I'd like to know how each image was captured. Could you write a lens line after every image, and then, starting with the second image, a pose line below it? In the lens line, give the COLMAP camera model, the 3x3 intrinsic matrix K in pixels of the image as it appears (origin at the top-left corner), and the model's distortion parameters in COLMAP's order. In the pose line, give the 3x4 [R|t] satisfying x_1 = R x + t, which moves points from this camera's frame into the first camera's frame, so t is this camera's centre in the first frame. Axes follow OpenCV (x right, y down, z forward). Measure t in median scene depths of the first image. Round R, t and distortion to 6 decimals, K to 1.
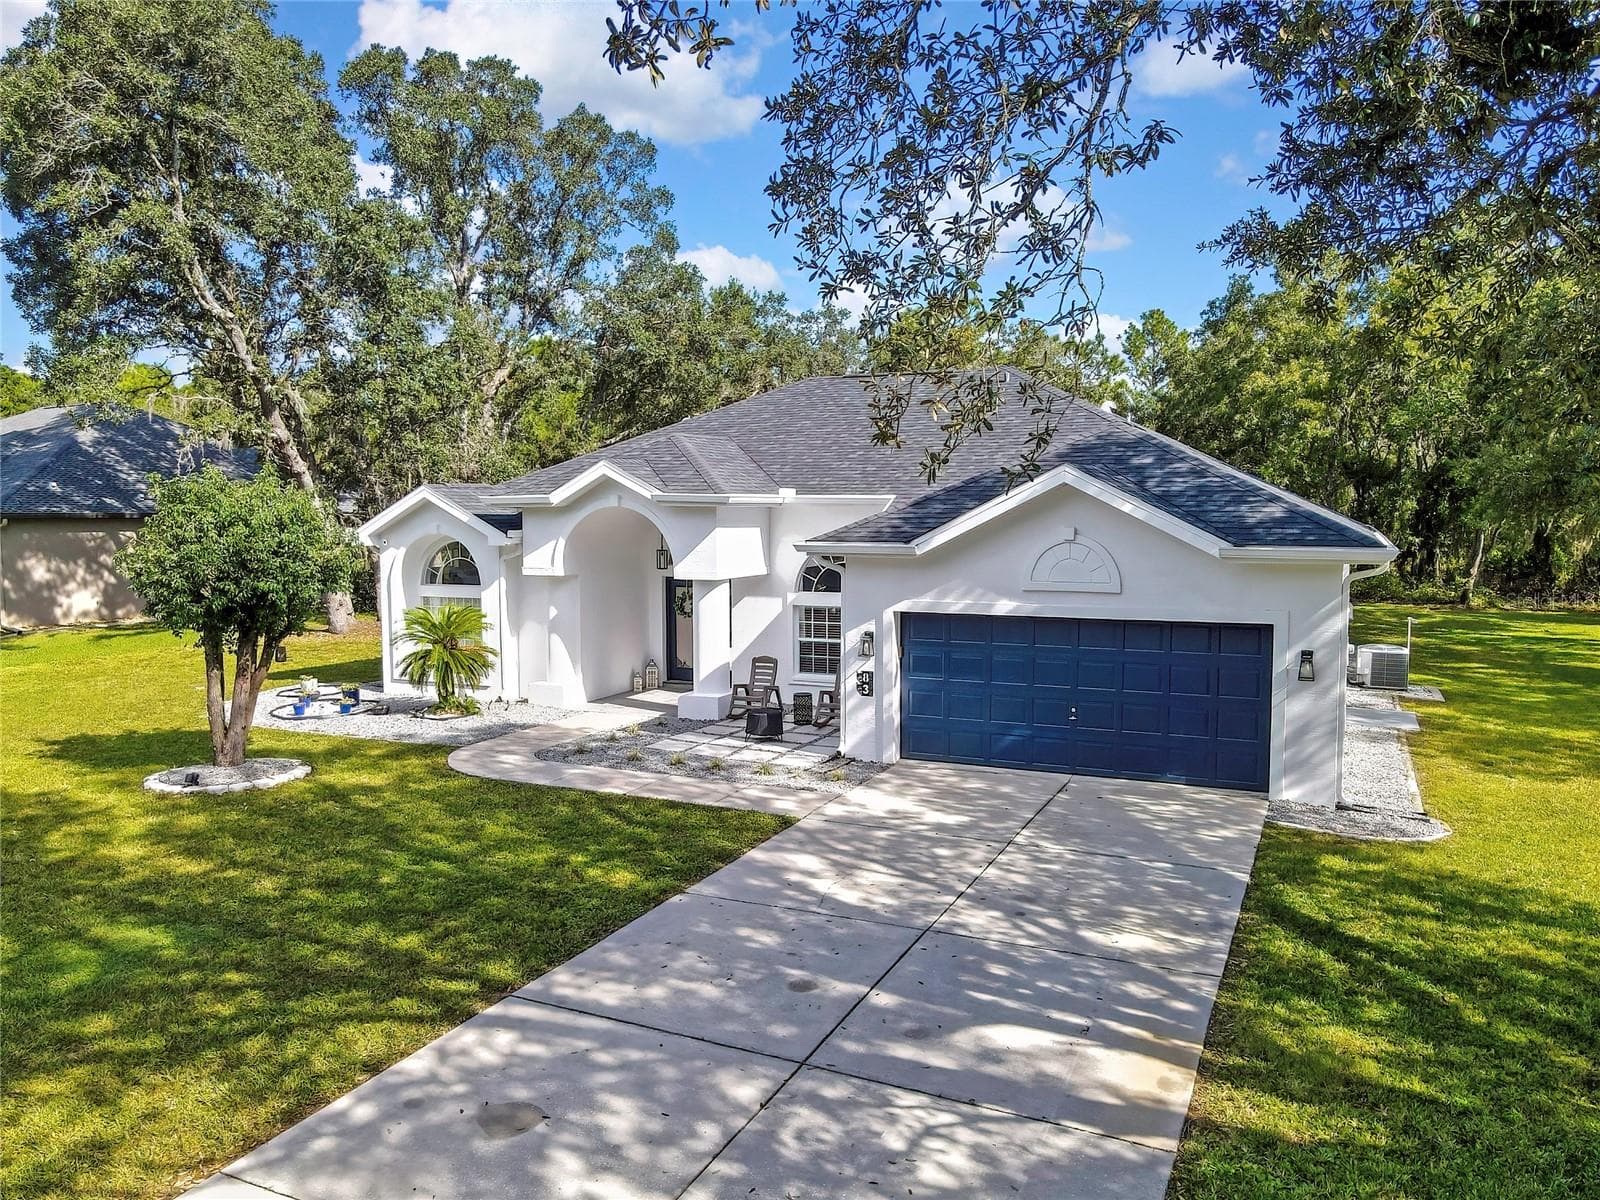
lens RADIAL K [[1178.3, 0, 787.4], [0, 1178.3, 599.3], [0, 0, 1]] dist [0.009881, 0.009972]
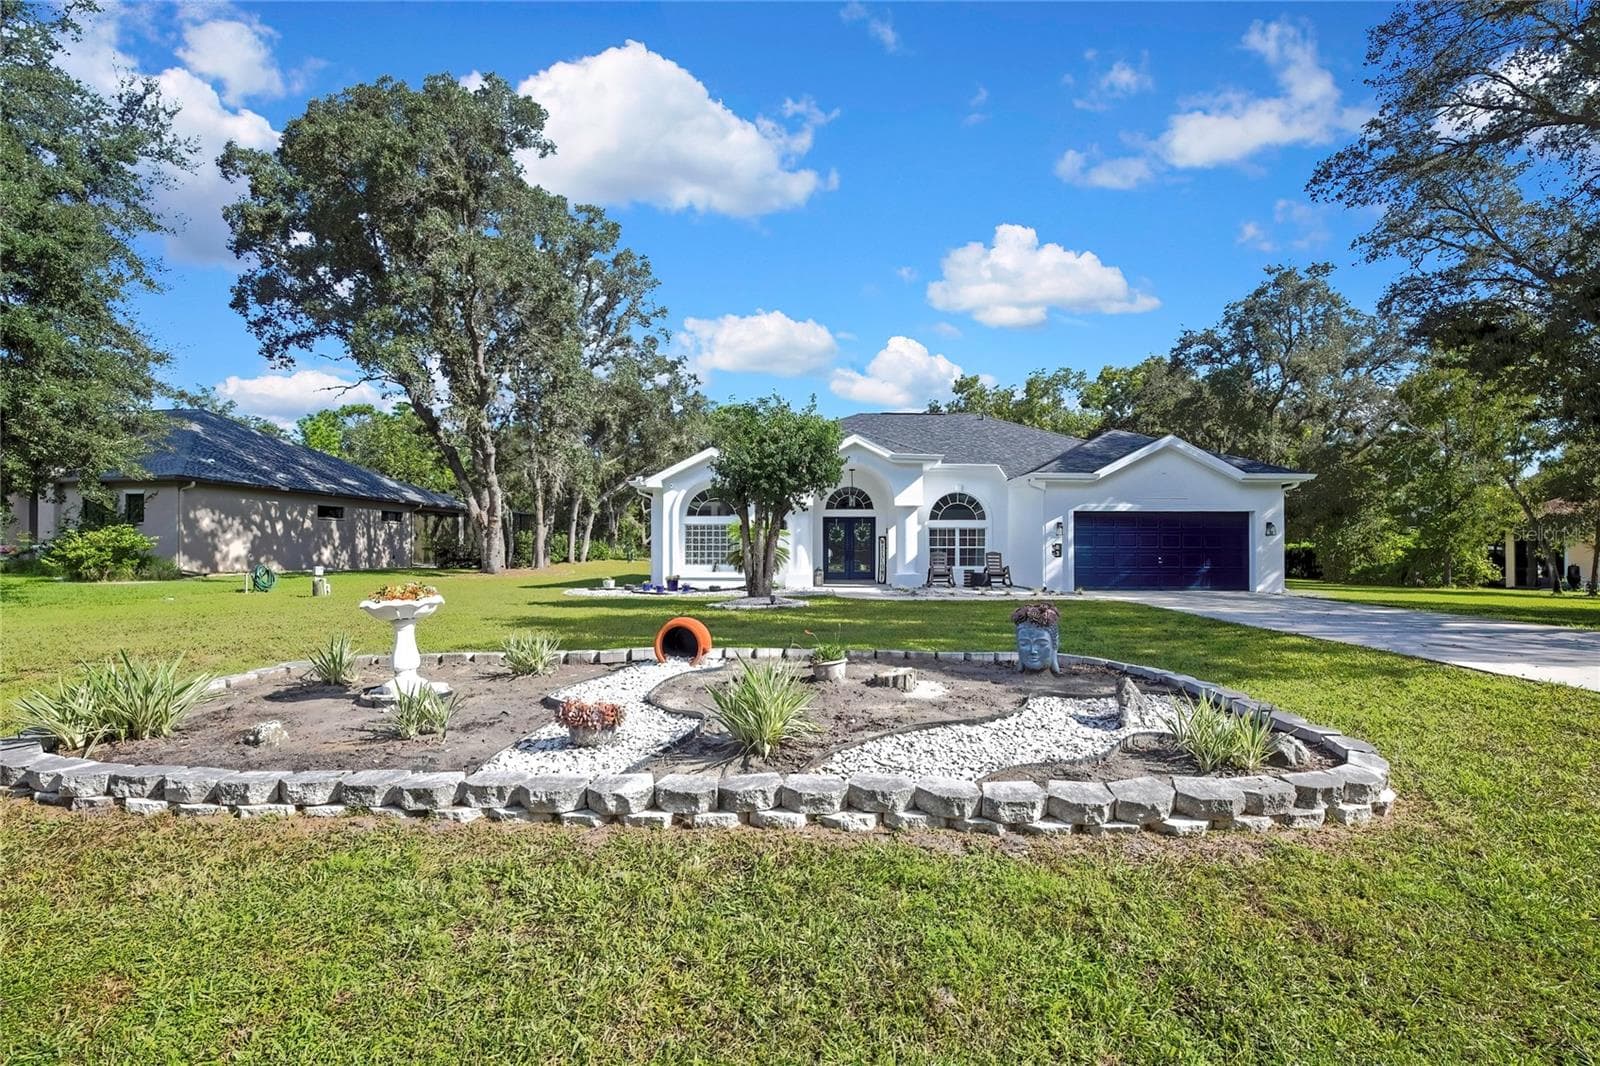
lens RADIAL K [[700.8, 0, 826.1], [0, 700.8, 543.3], [0, 0, 1]] dist [-0.013572, 0.000123]
pose [[0.895212, 0.015556, 0.445368, -1.101641], [0.028525, 0.995341, -0.092102, 0.222607], [-0.444726, 0.095155, 0.890598, 0.260523]]
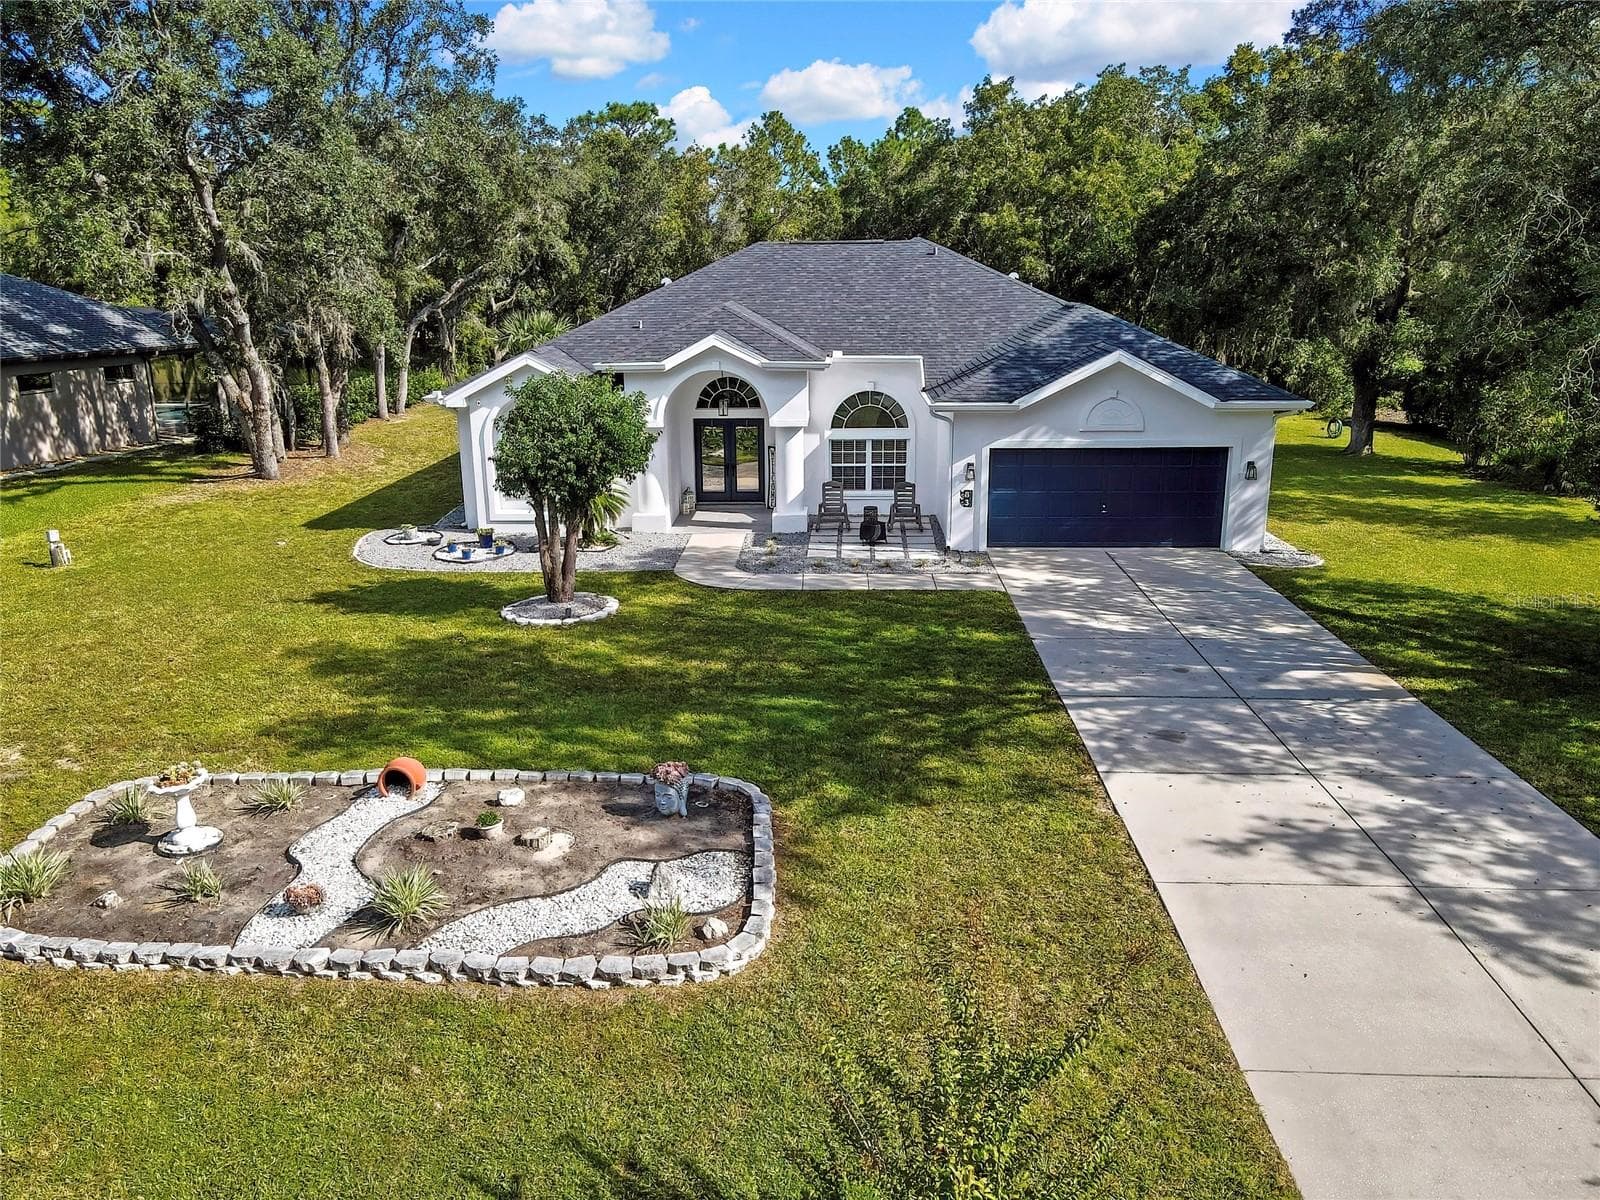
lens RADIAL K [[1178.3, 0, 787.4], [0, 1178.3, 599.3], [0, 0, 1]] dist [0.009881, 0.009972]
pose [[0.918693, -0.109437, 0.379508, -1.026439], [0.036536, 0.980275, 0.194233, -0.142410], [-0.393279, -0.164575, 0.904570, -0.364508]]
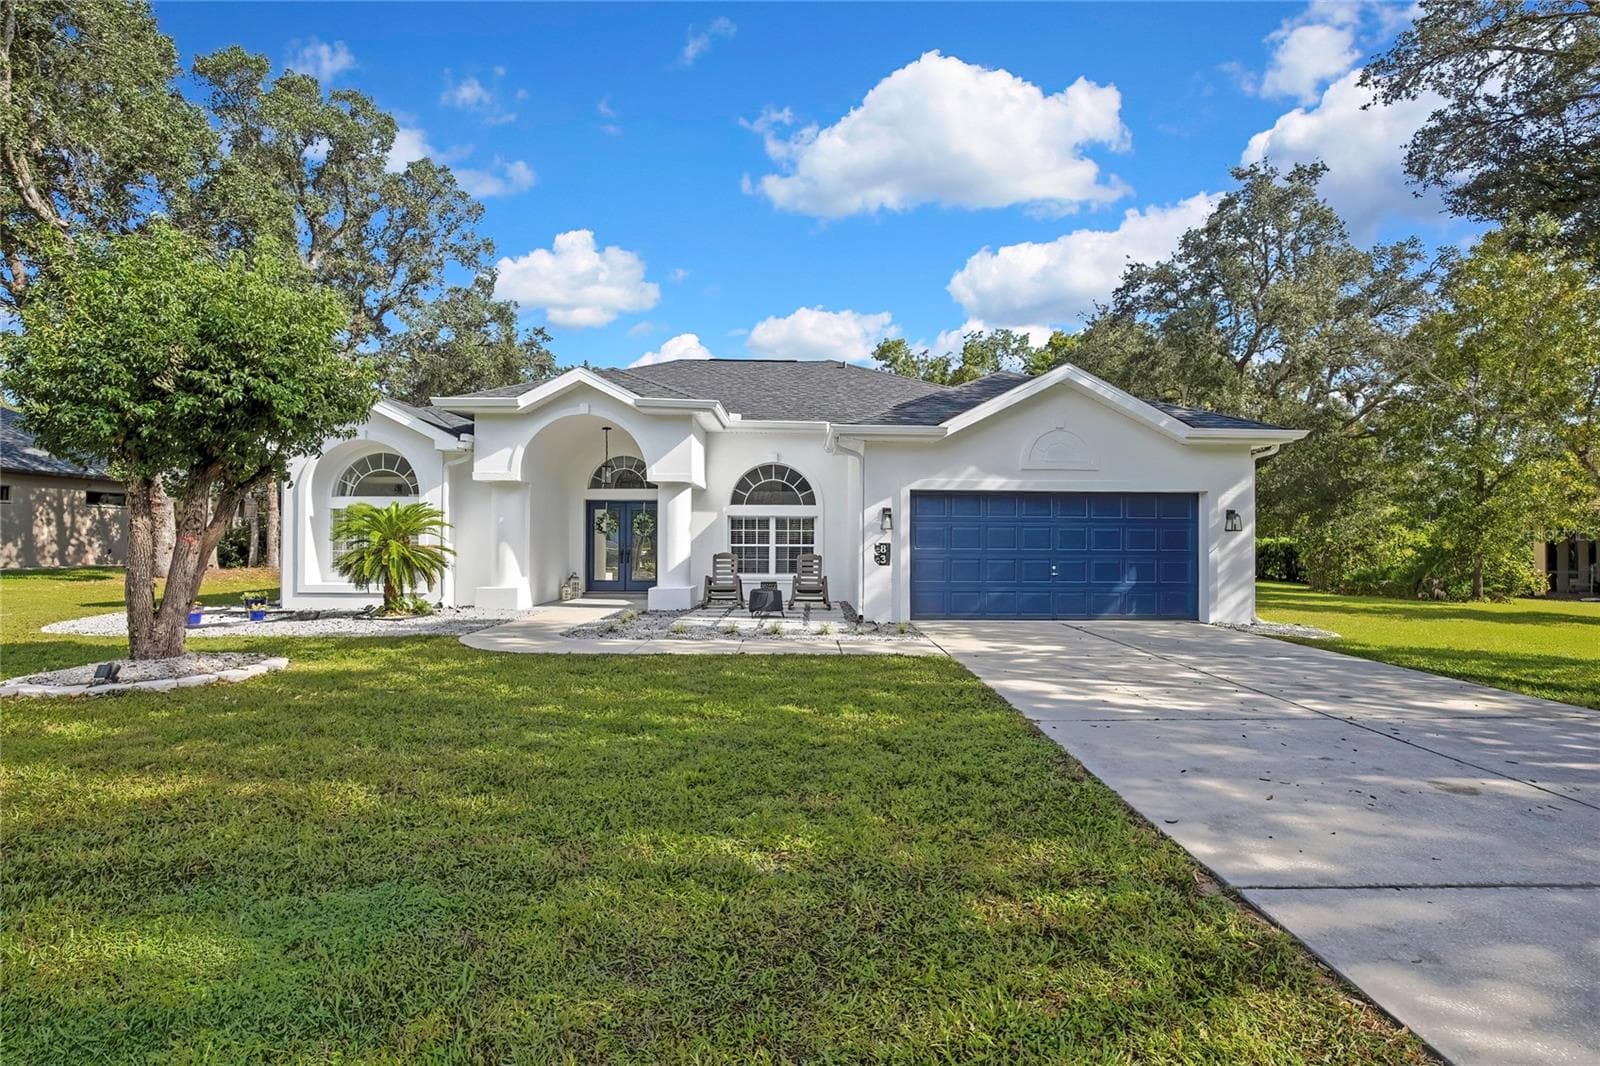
lens RADIAL K [[688.9, 0, 811.8], [0, 688.9, 535.1], [0, 0, 1]] dist [-0.018942, 0.001077]
pose [[0.894564, 0.017506, 0.446598, -0.423330], [0.023817, 0.995946, -0.086746, 0.160097], [-0.446306, 0.088236, 0.890520, 0.643578]]
